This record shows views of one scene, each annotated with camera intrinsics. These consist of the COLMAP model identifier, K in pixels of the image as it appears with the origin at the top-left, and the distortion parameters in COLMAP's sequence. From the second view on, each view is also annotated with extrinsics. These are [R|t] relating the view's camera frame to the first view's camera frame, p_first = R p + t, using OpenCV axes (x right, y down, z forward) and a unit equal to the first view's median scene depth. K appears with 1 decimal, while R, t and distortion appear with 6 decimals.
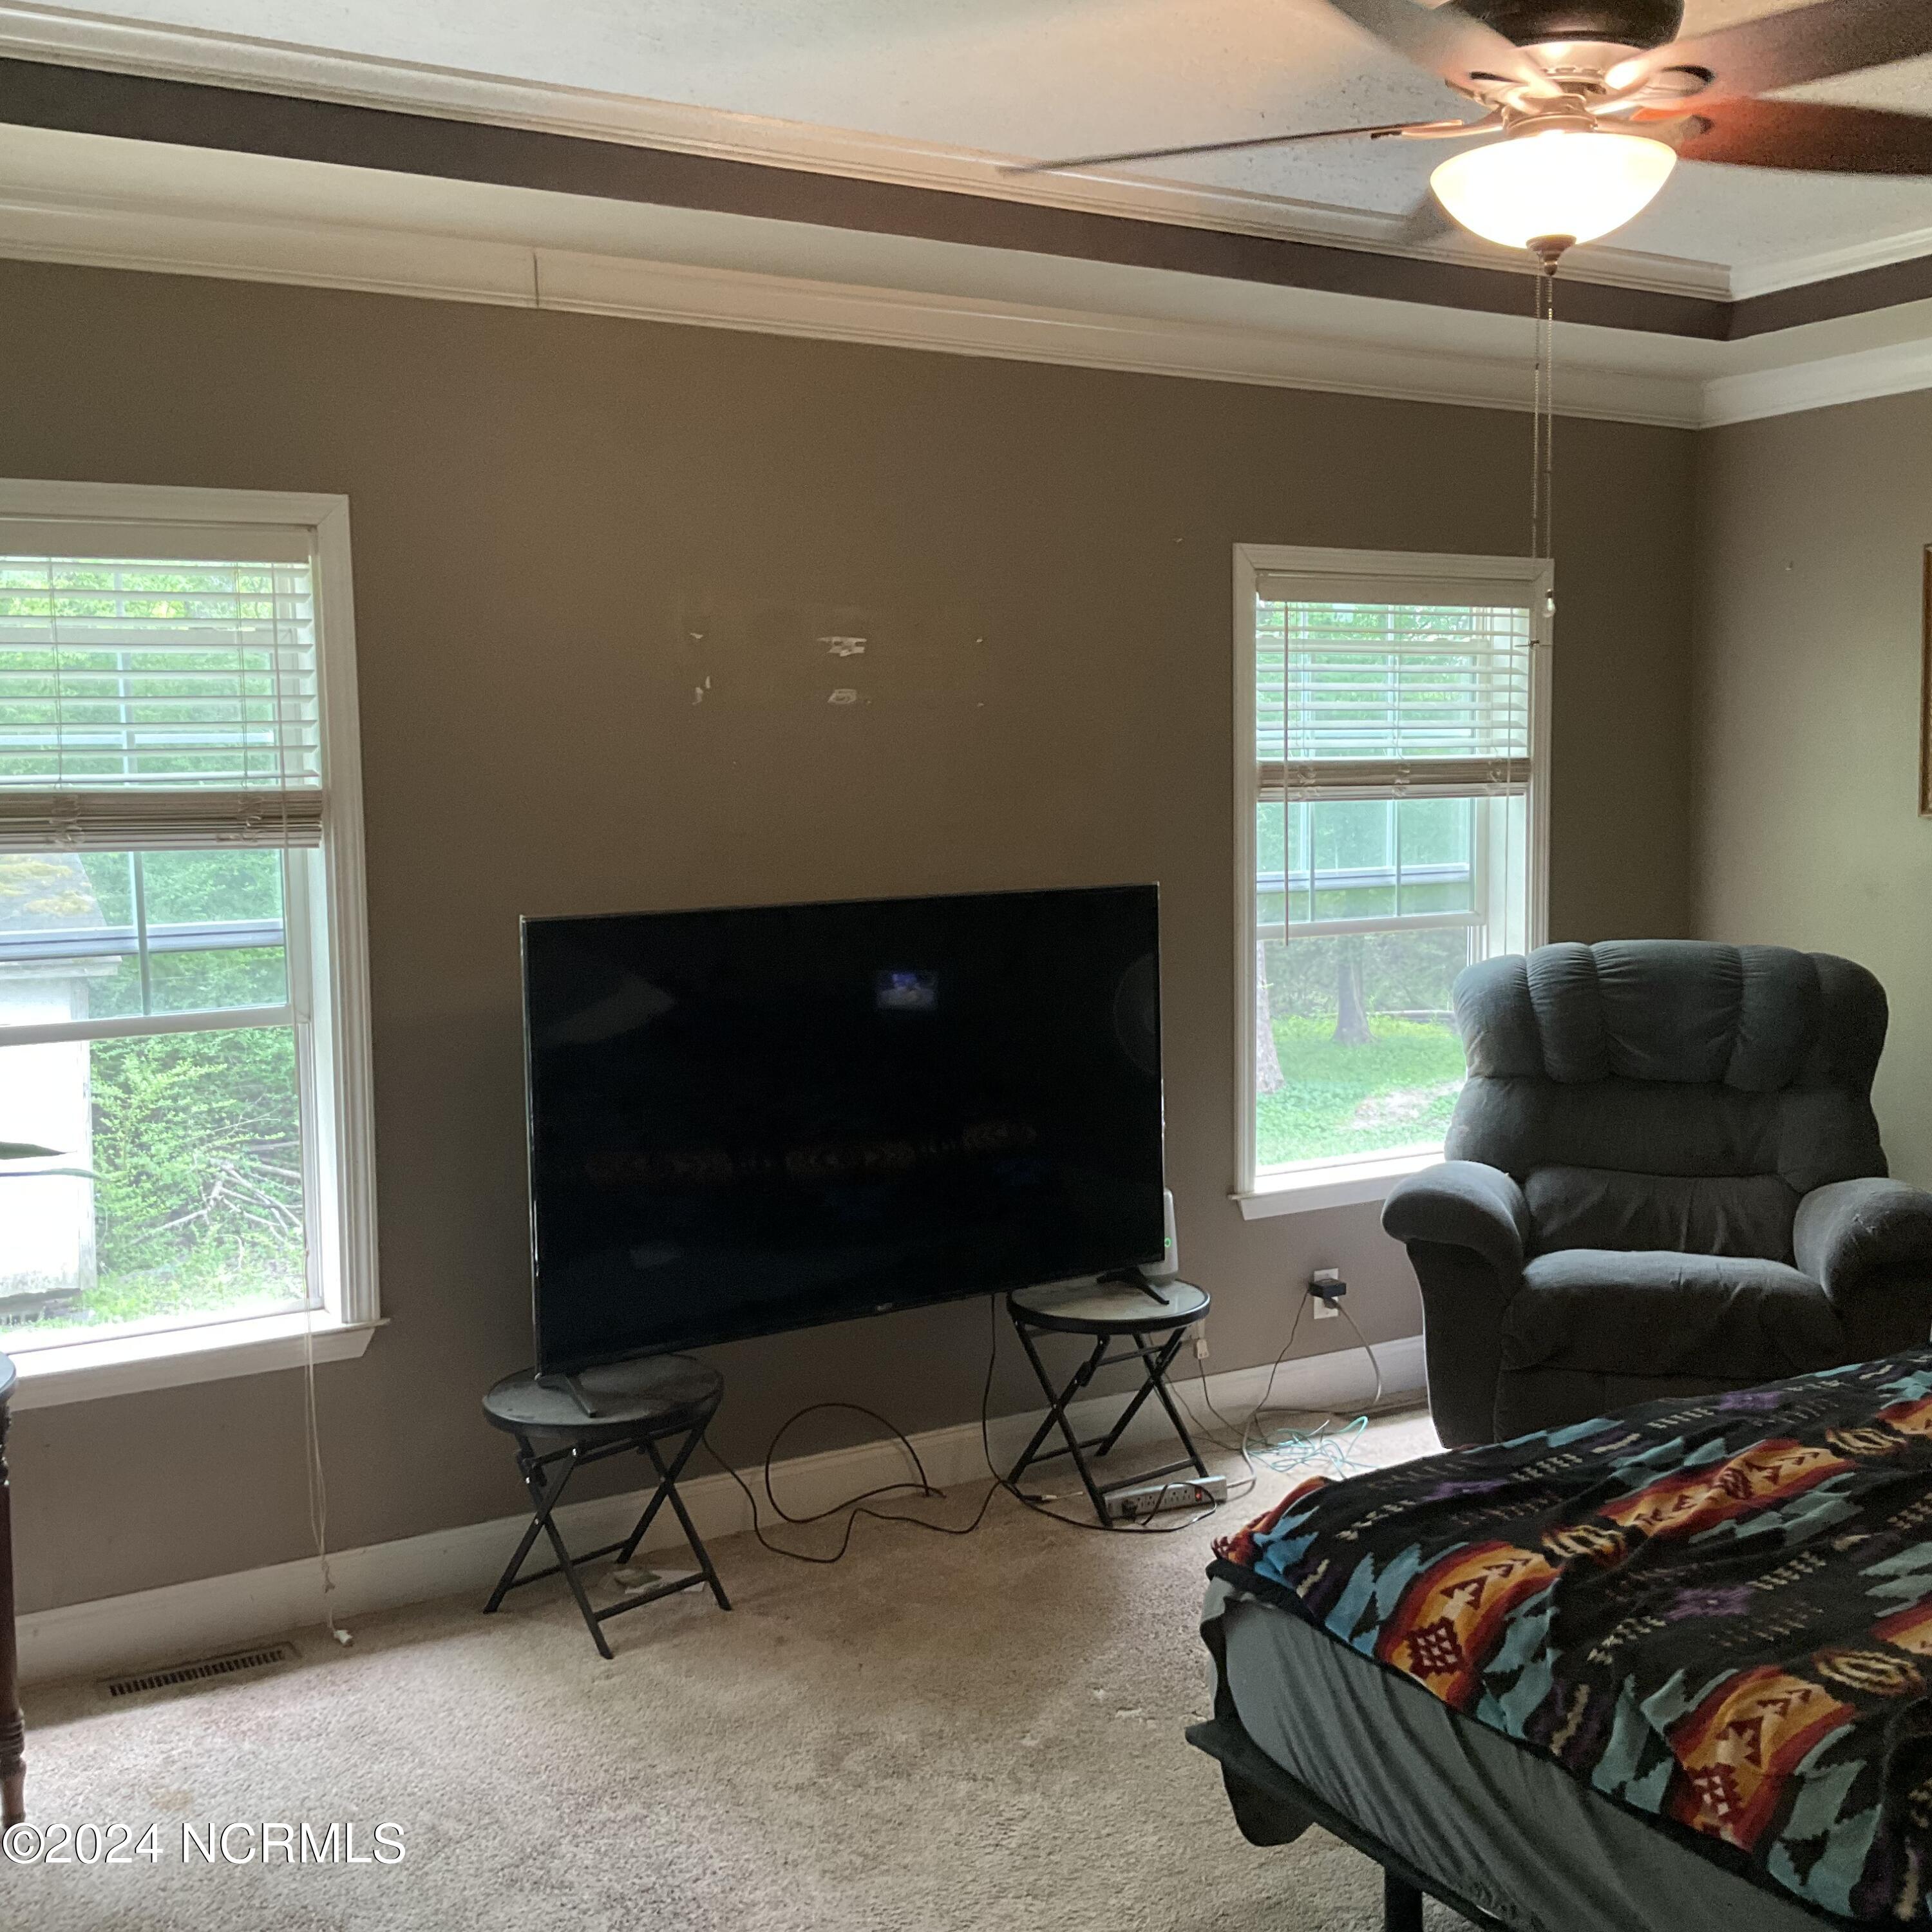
lens RADIAL K [[2148.2, 0, 966.0], [0, 2148.2, 966.0], [0, 0, 1]] dist [0.120520, -0.253135]
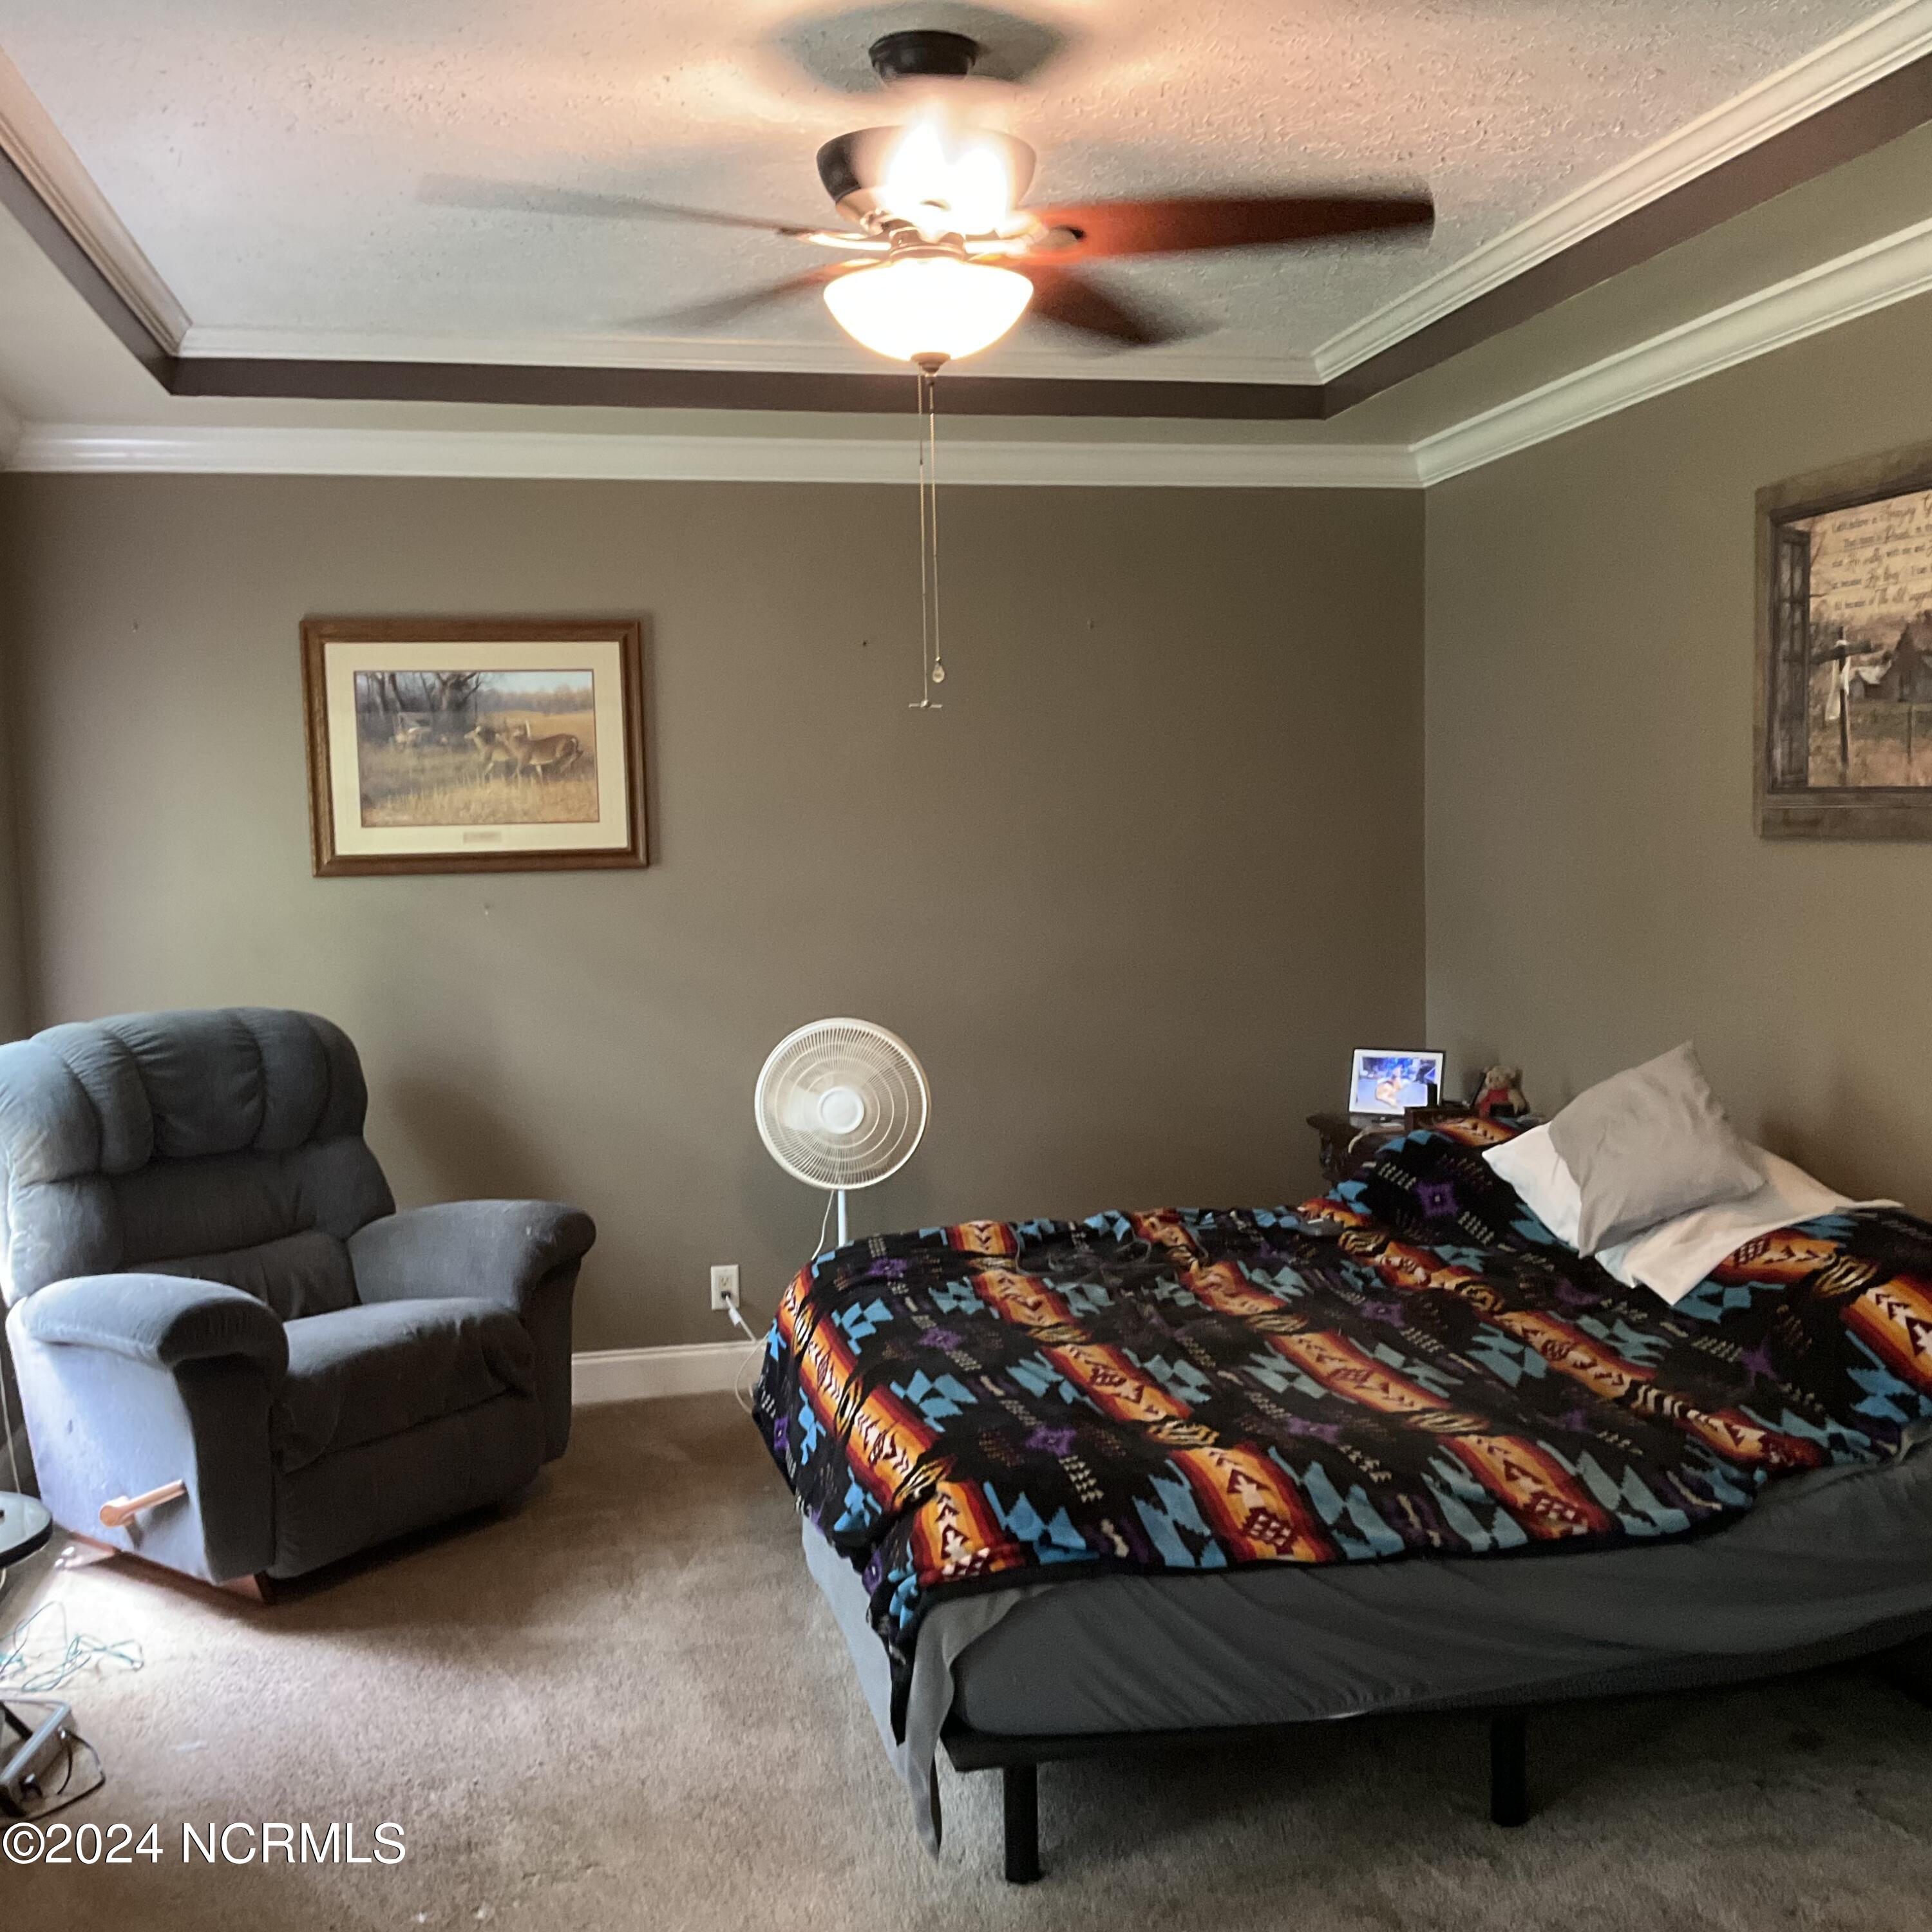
lens RADIAL K [[2148.2, 0, 966.0], [0, 2148.2, 966.0], [0, 0, 1]] dist [0.120520, -0.253135]
pose [[0.326313, -0.059486, 0.943388, -0.813931], [0.098905, 0.994688, 0.028510, -0.042408], [-0.940073, 0.084002, 0.330464, 0.624213]]
